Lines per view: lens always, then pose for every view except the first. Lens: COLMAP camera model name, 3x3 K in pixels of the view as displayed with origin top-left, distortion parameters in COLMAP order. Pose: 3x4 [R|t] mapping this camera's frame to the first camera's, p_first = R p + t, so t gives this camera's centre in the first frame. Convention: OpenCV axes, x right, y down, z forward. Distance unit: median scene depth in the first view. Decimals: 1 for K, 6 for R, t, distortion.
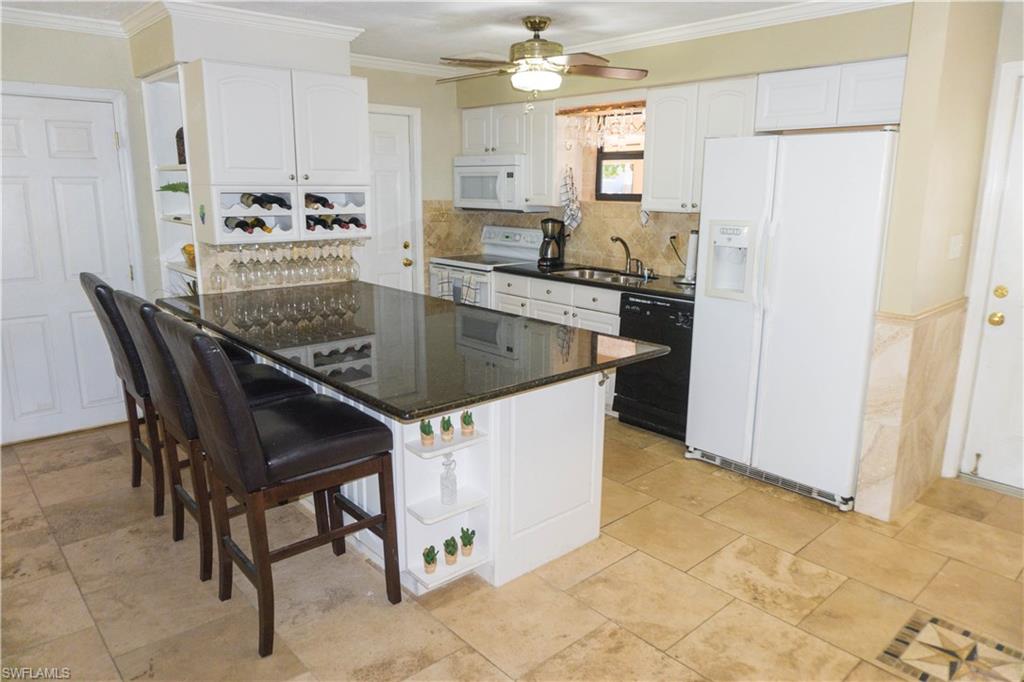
lens RADIAL K [[678.0, 0, 515.1], [0, 678.0, 336.5], [0, 0, 1]] dist [-0.009991, -0.017416]
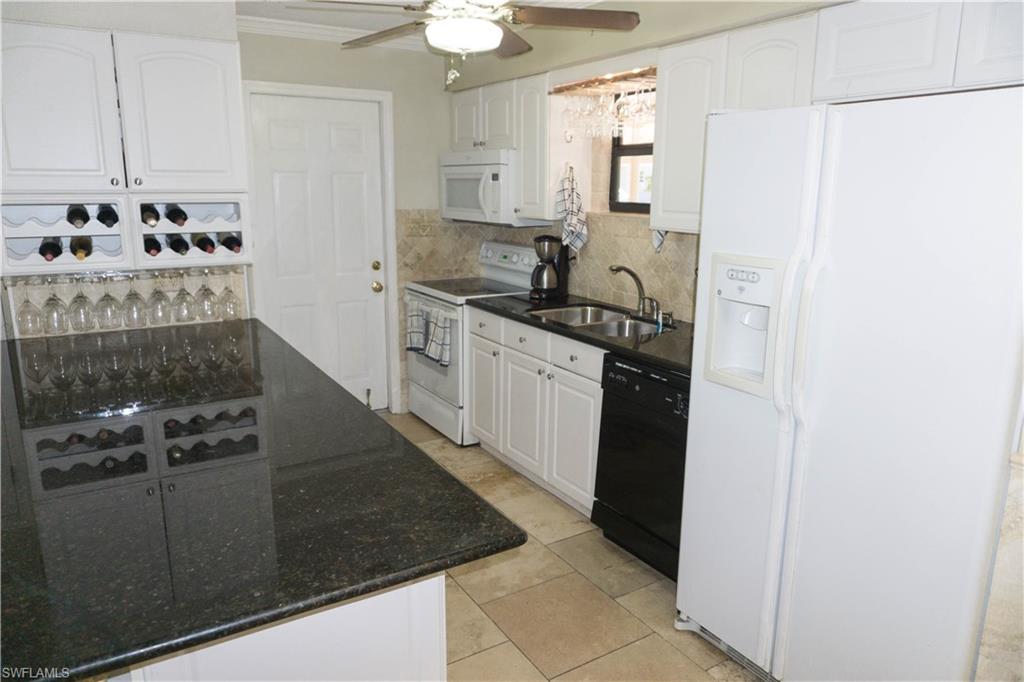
lens RADIAL K [[678.0, 0, 509.5], [0, 678.0, 336.1], [0, 0, 1]] dist [-0.009991, -0.017416]
pose [[0.982803, 0.040286, -0.180210, 0.164689], [-0.040789, 0.999167, 0.000916, -0.069118], [0.180097, 0.006450, 0.983628, 0.288770]]
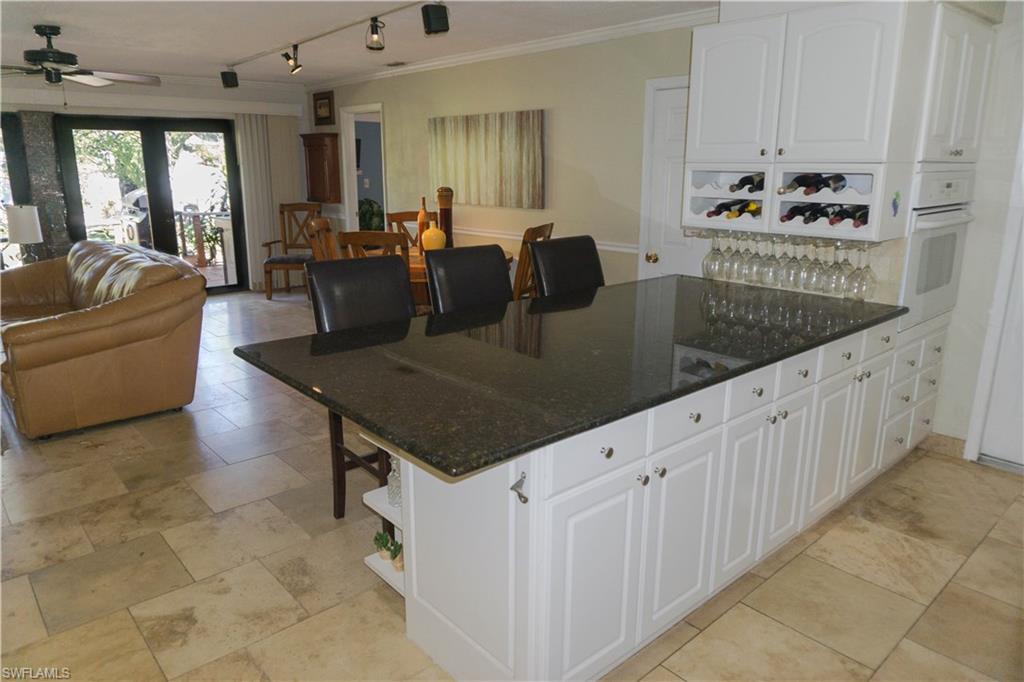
lens RADIAL K [[678.0, 0, 519.9], [0, 678.0, 342.6], [0, 0, 1]] dist [-0.009991, -0.017416]
pose [[-0.001209, 0.241493, -0.970402, 0.386343], [-0.219168, 0.946745, 0.235878, -0.113298], [0.975686, 0.212966, 0.051783, 0.554838]]
